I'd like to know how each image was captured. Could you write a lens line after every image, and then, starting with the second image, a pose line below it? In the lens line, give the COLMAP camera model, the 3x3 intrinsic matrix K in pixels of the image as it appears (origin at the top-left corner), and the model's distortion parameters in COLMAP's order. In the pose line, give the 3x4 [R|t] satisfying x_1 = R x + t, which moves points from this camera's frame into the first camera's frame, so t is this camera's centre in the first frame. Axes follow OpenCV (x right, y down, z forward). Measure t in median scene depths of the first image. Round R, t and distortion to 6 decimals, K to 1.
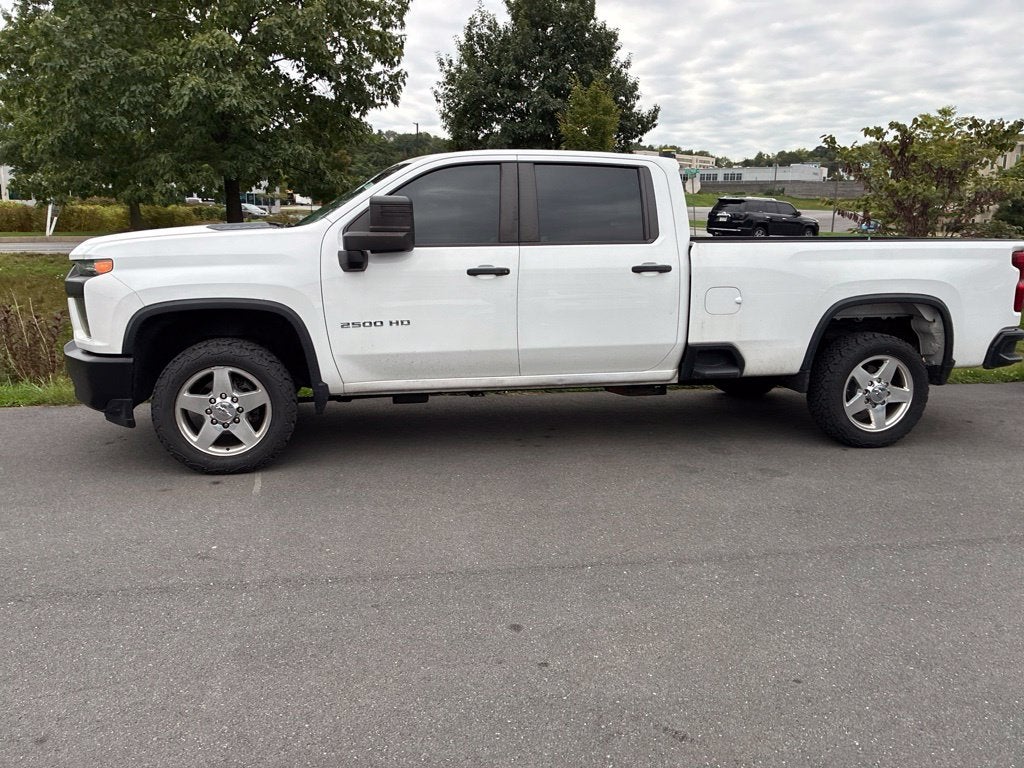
lens RADIAL K [[779.3, 0, 494.4], [0, 779.3, 363.8], [0, 0, 1]] dist [0.041846, -0.056976]
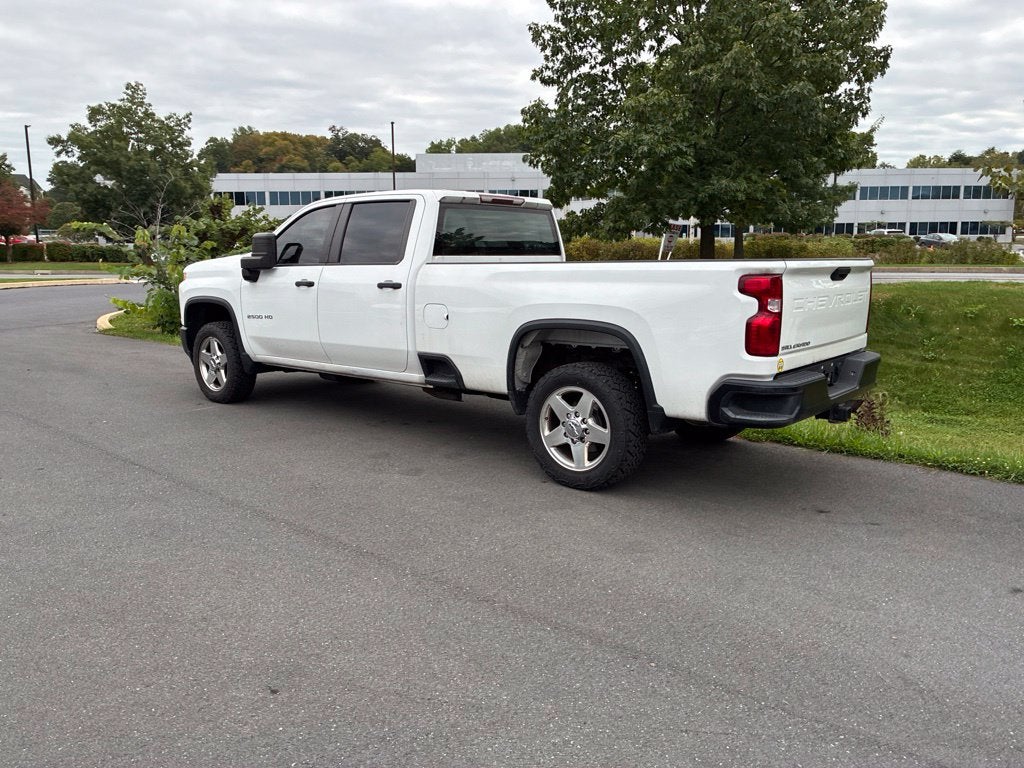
lens RADIAL K [[779.3, 0, 497.7], [0, 779.3, 361.7], [0, 0, 1]] dist [0.041846, -0.056976]
pose [[0.621102, 0.095069, -0.777942, 1.124668], [-0.129358, 0.991437, 0.017882, -0.043942], [0.772980, 0.089527, 0.628082, 0.351676]]
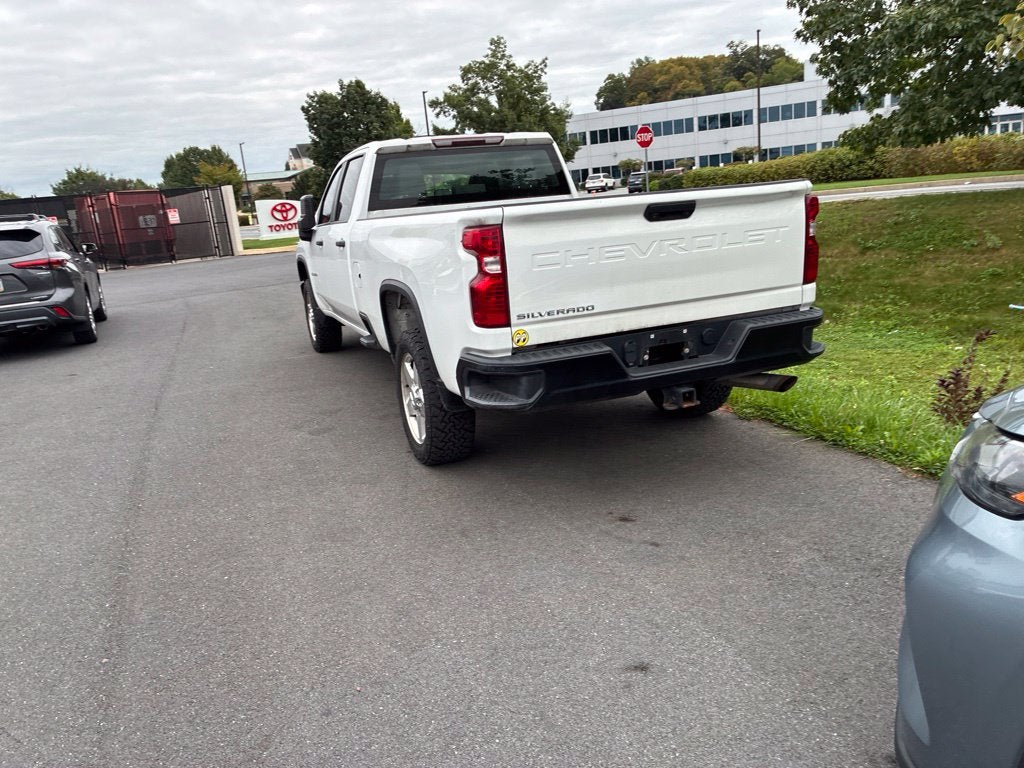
lens RADIAL K [[779.3, 0, 498.5], [0, 779.3, 378.6], [0, 0, 1]] dist [0.041846, -0.056976]
pose [[0.169818, 0.193569, -0.966278, 1.302944], [-0.089432, 0.979501, 0.180501, -0.141911], [0.981409, 0.055764, 0.183648, 0.928134]]
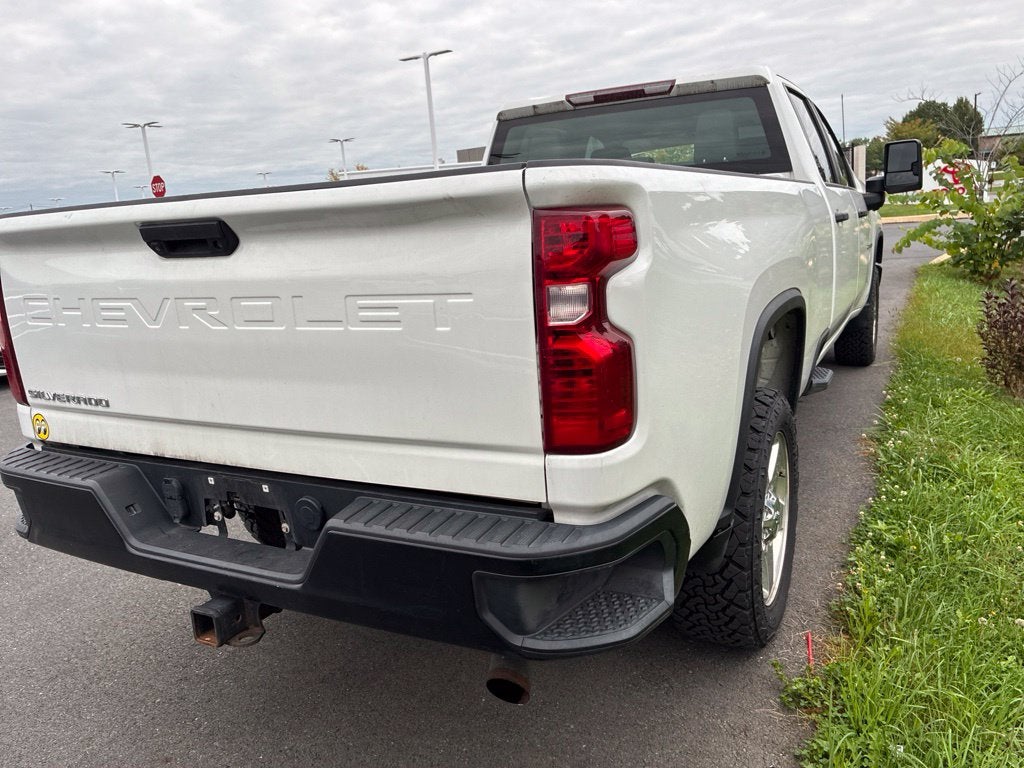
lens RADIAL K [[779.1, 0, 524.1], [0, 779.1, 363.1], [0, 0, 1]] dist [0.041109, -0.059746]
pose [[-0.619855, 0.175599, -0.764817, 0.838893], [-0.081765, 0.954883, 0.285504, -0.225009], [0.780445, 0.239506, -0.577532, 1.467117]]
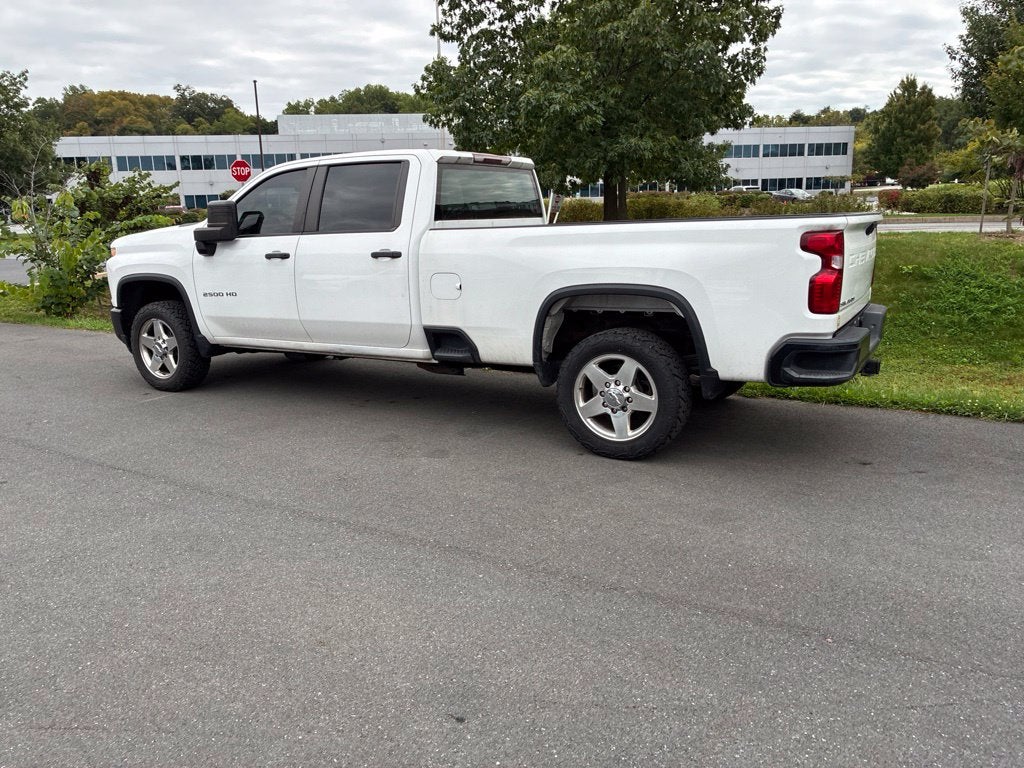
lens RADIAL K [[779.3, 0, 499.8], [0, 779.3, 362.1], [0, 0, 1]] dist [0.041846, -0.056976]
pose [[0.745633, 0.092755, -0.659869, 0.959733], [-0.082919, 0.995483, 0.046235, -0.031495], [0.661177, 0.020241, 0.749957, 0.255630]]
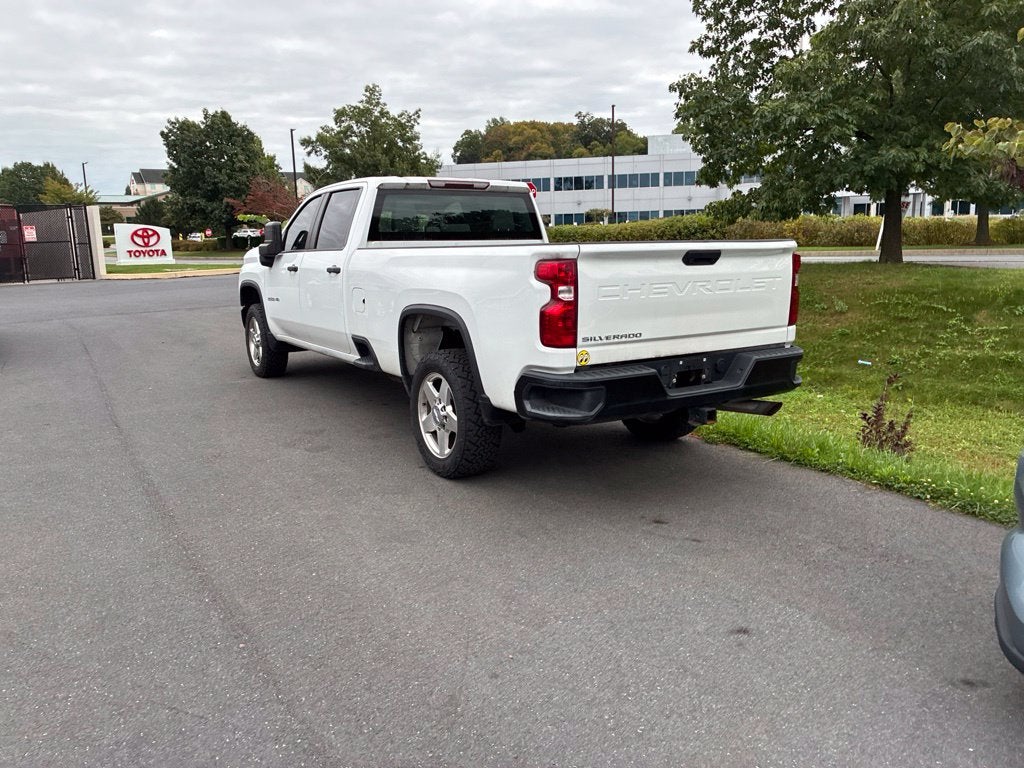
lens RADIAL K [[779.3, 0, 499.1], [0, 779.3, 361.5], [0, 0, 1]] dist [0.041846, -0.056976]
pose [[0.350943, 0.127680, -0.927651, 1.330857], [-0.147407, 0.985842, 0.079923, -0.105176], [0.924722, 0.108694, 0.364795, 0.726594]]
